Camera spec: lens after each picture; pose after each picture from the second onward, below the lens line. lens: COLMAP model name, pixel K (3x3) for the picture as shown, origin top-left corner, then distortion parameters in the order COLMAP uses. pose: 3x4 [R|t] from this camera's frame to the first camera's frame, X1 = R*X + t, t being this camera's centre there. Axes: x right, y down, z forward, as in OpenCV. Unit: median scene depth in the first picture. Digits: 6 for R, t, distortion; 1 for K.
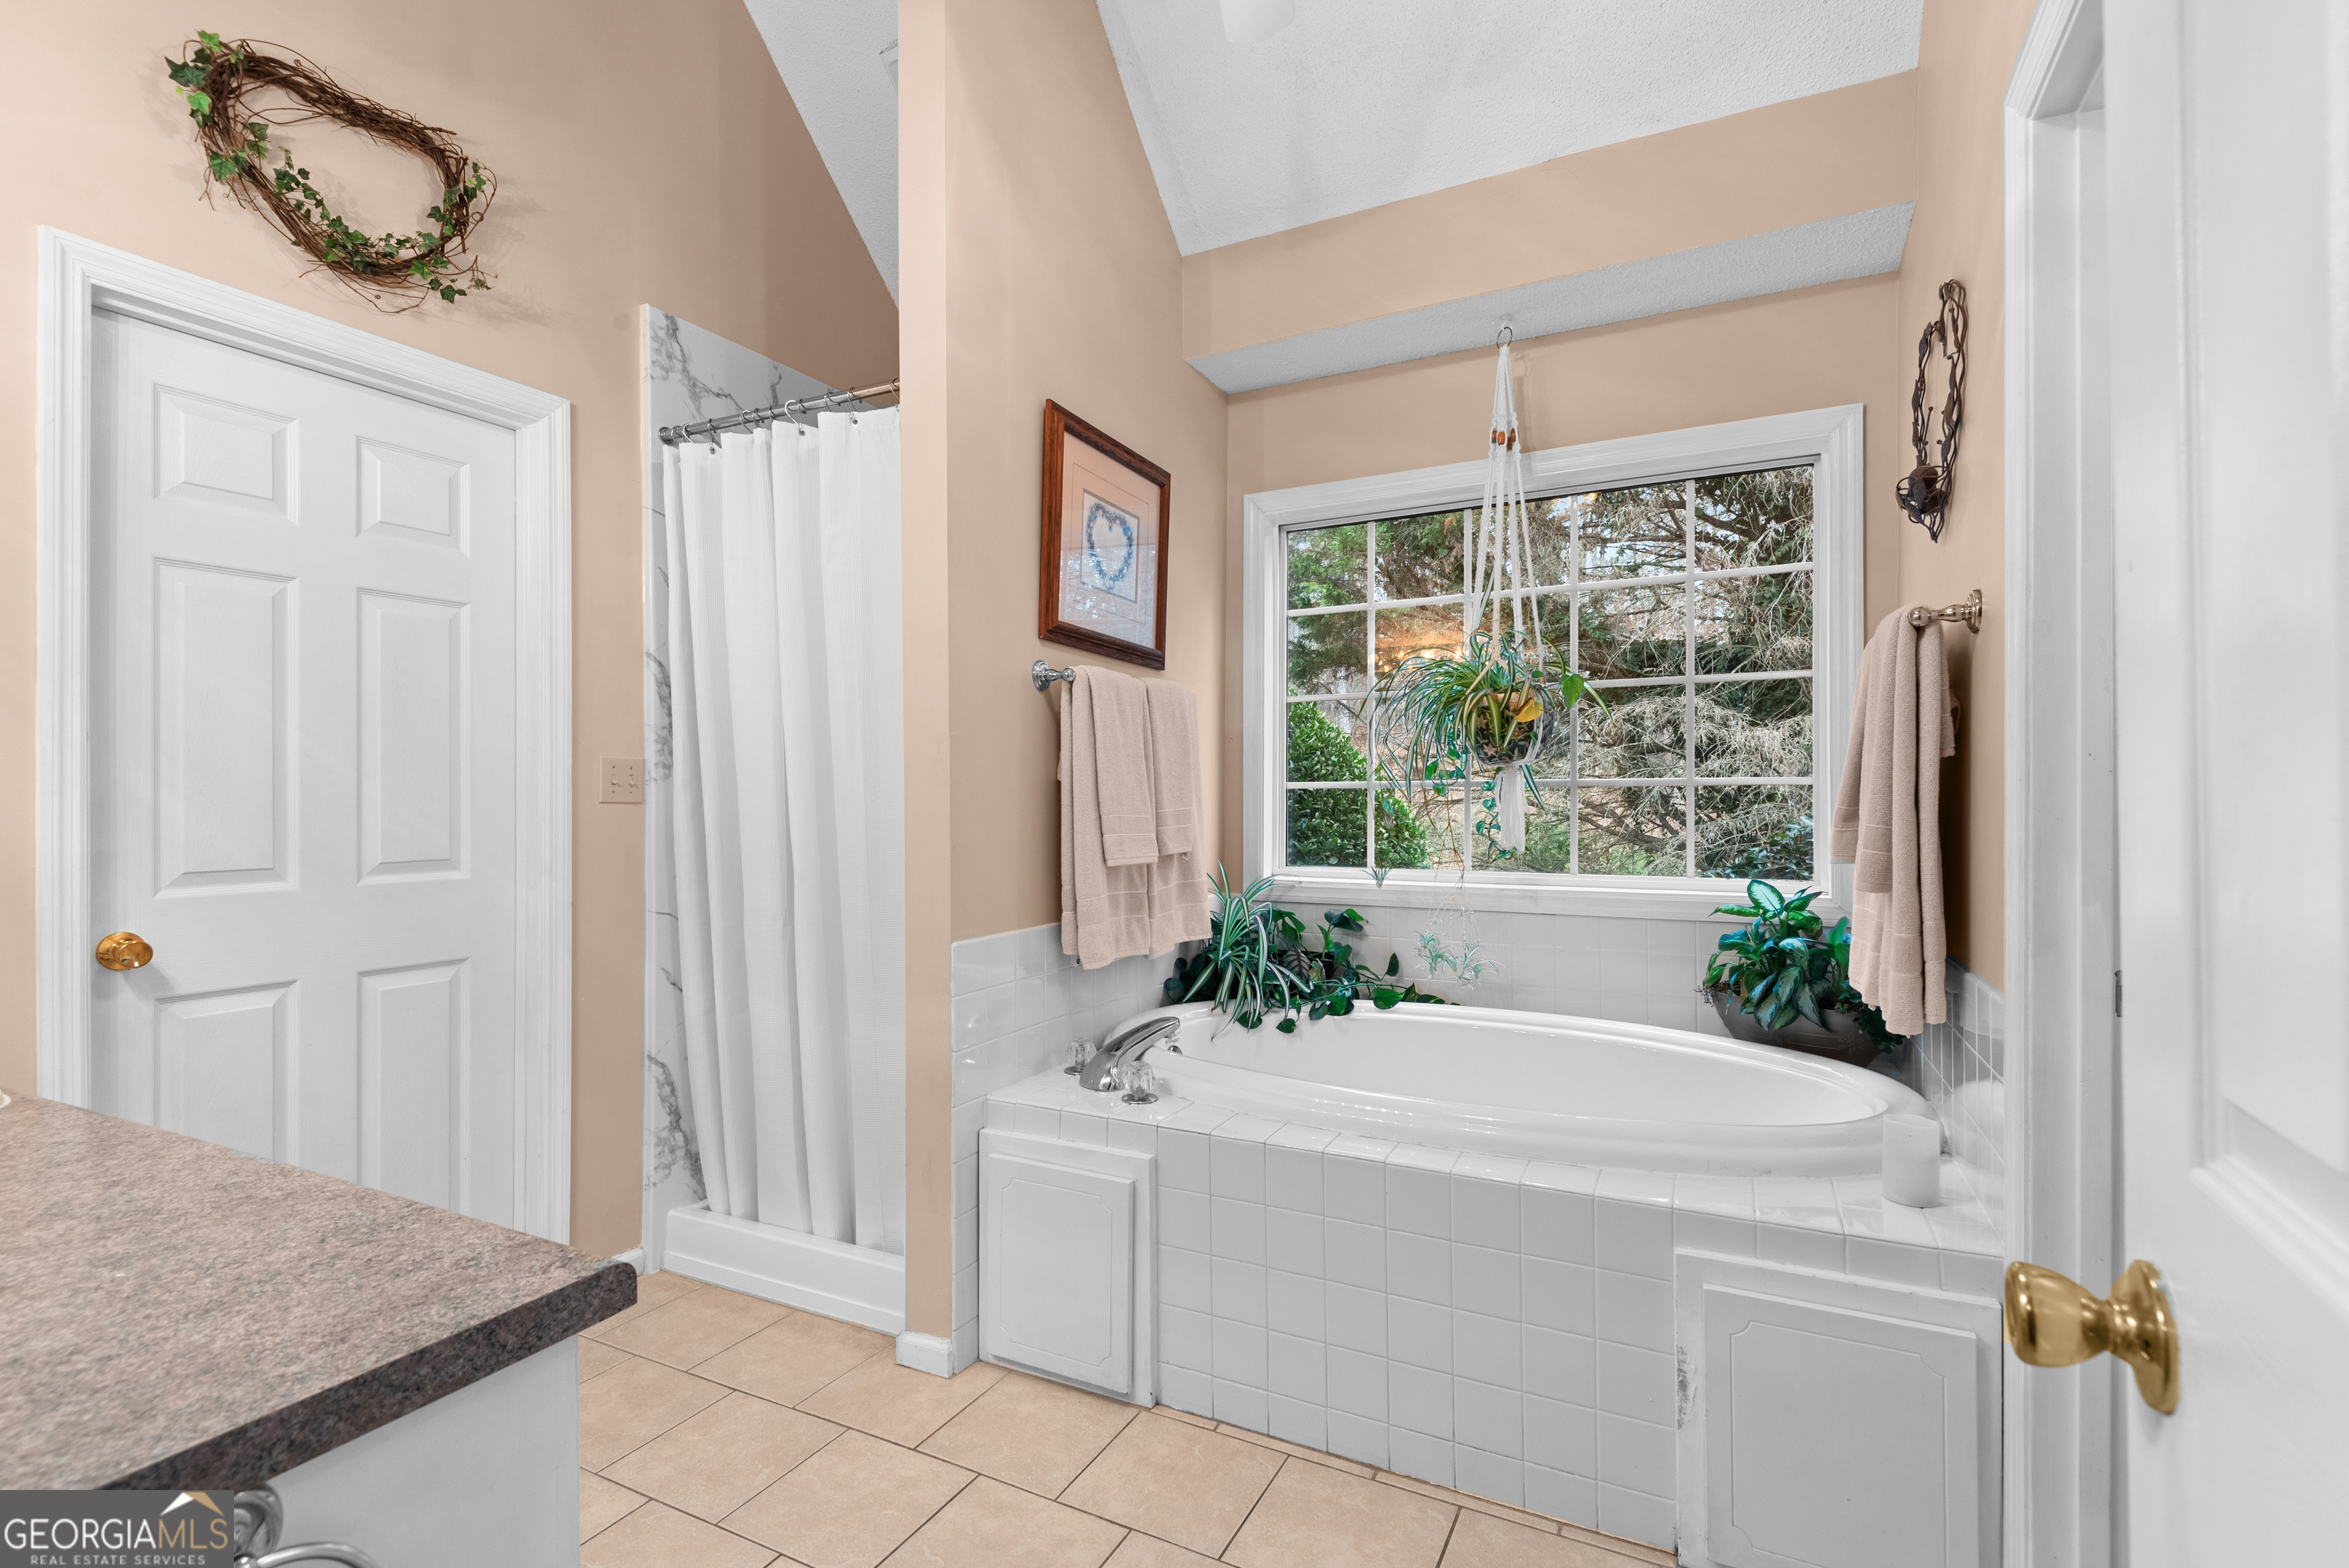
lens RADIAL K [[1079.4, 0, 1197.8], [0, 1079.4, 795.6], [0, 0, 1]] dist [0.003228, -0.008713]
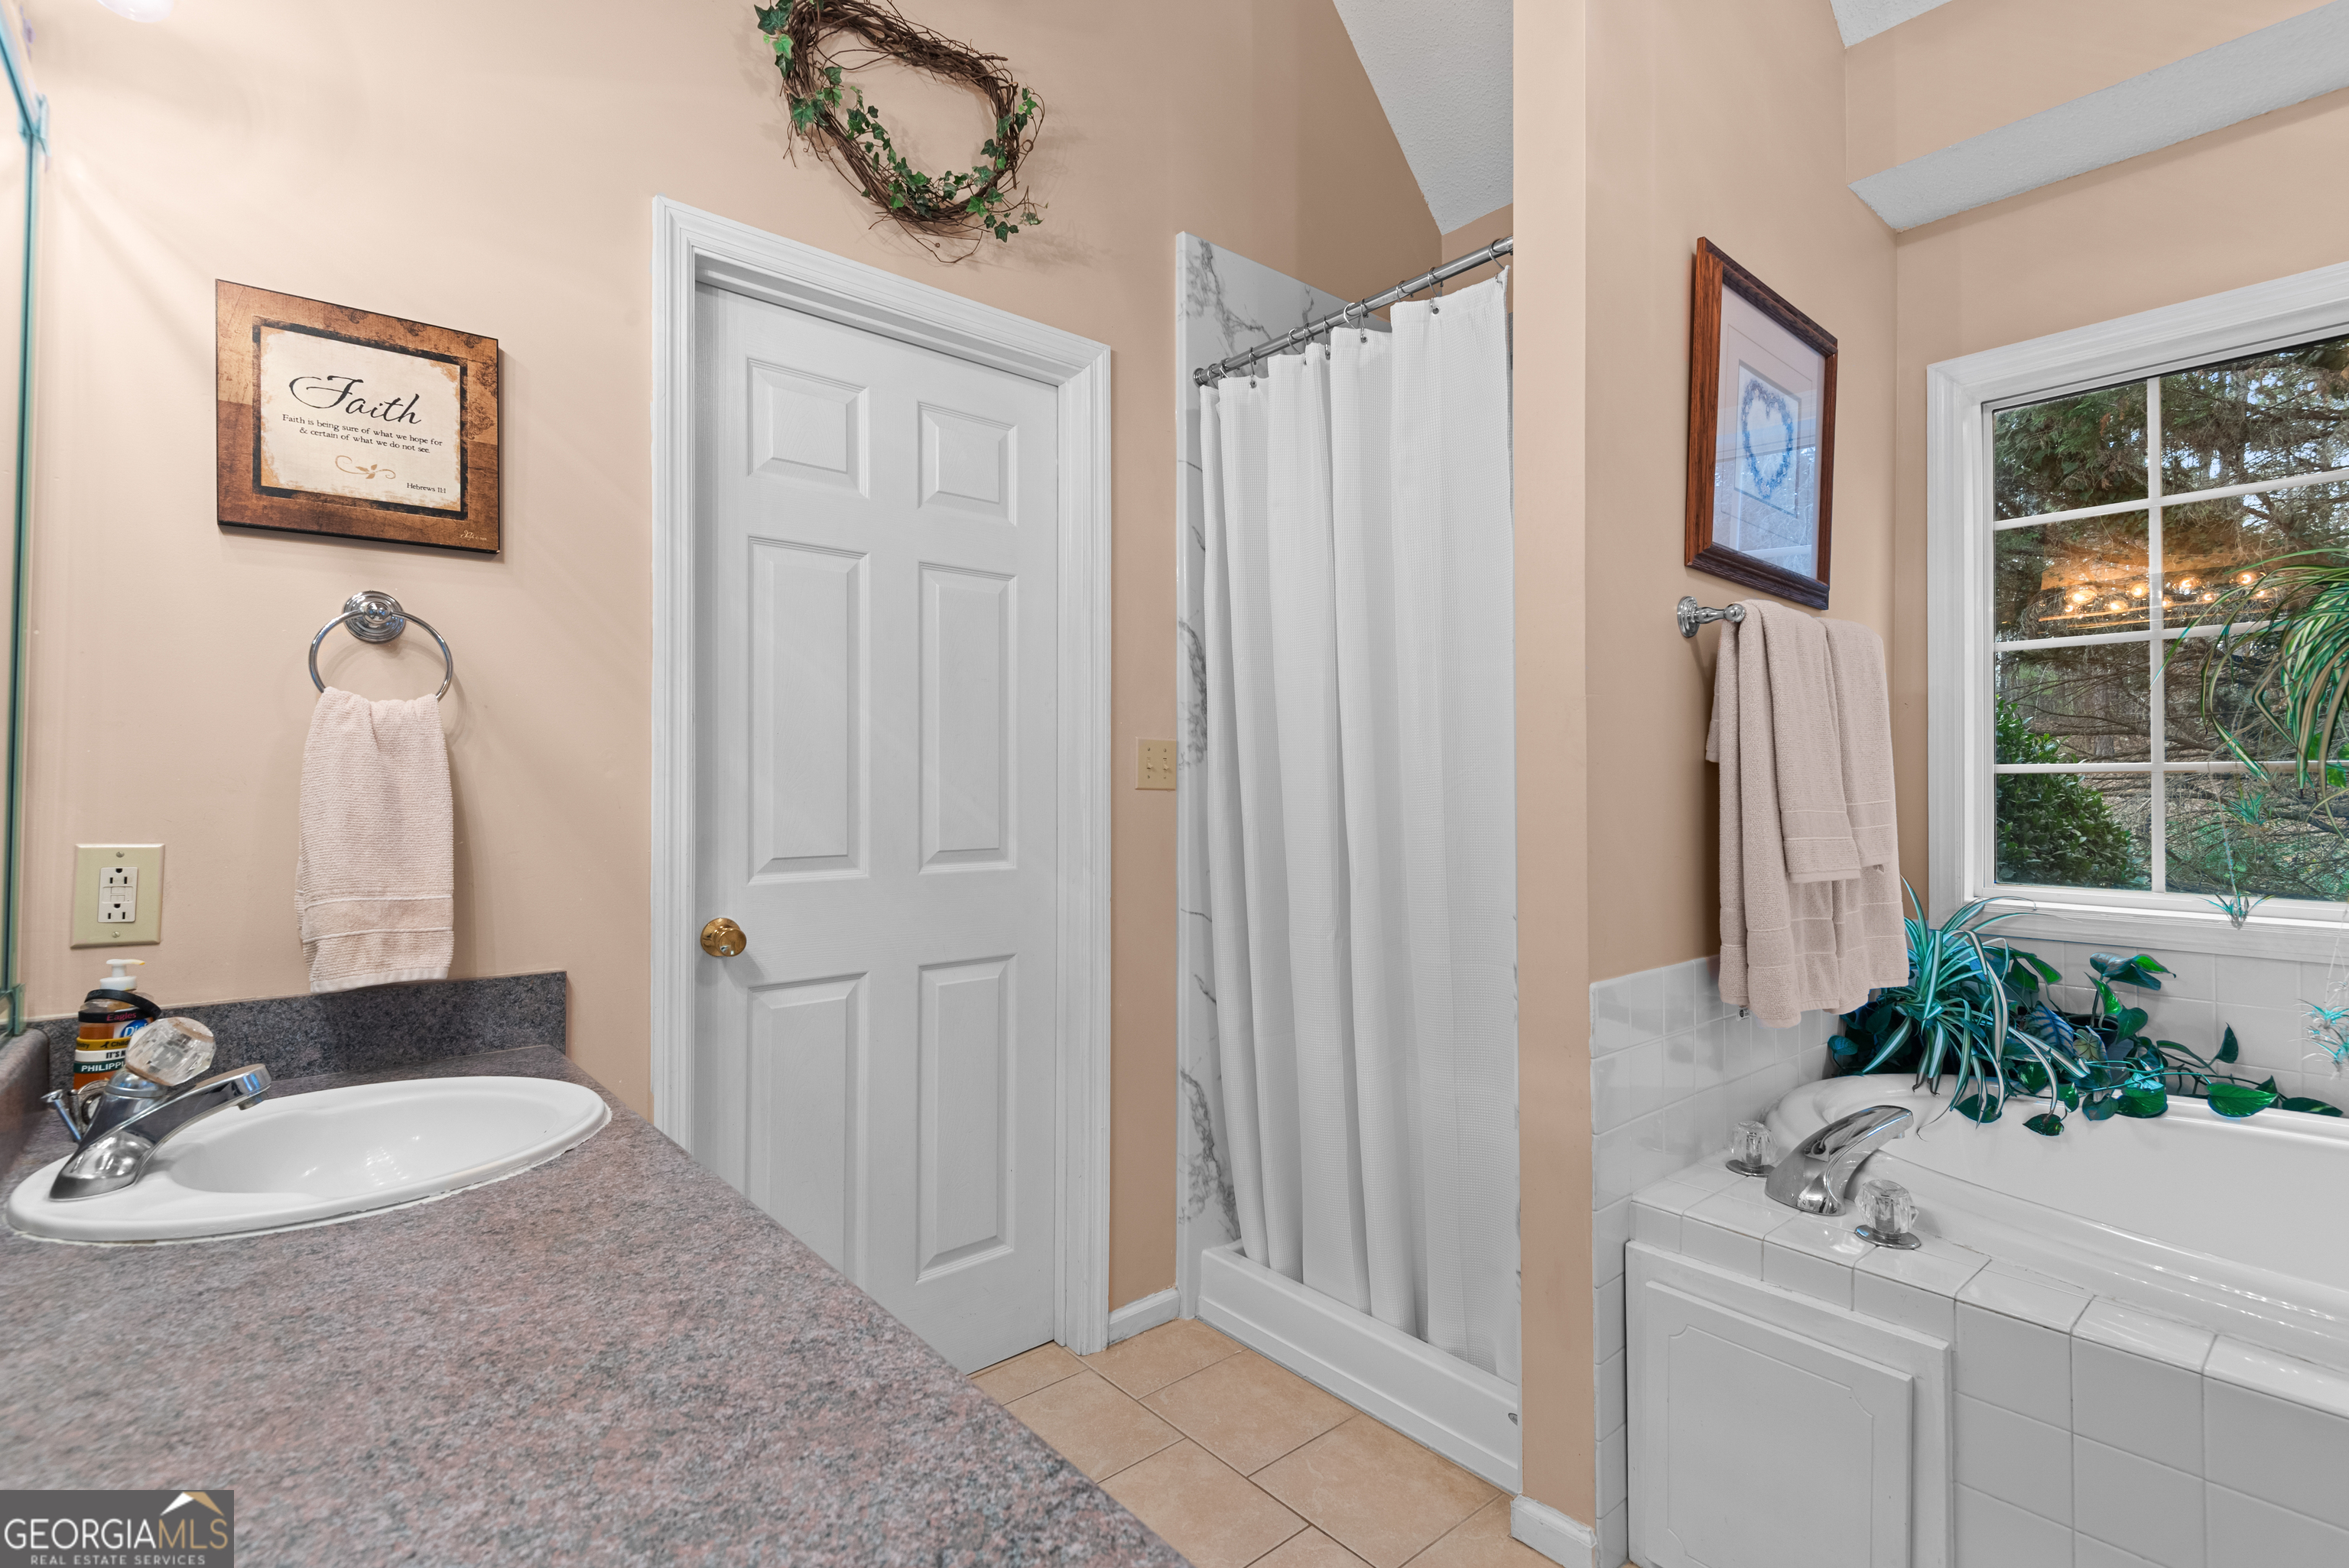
lens RADIAL K [[1079.4, 0, 1188.9], [0, 1079.4, 783.7], [0, 0, 1]] dist [0.003228, -0.008713]
pose [[0.922767, 0.003187, -0.385345, -0.181496], [-0.003066, 0.999995, 0.000930, 0.001308], [0.385346, 0.000324, 0.922772, 0.201190]]
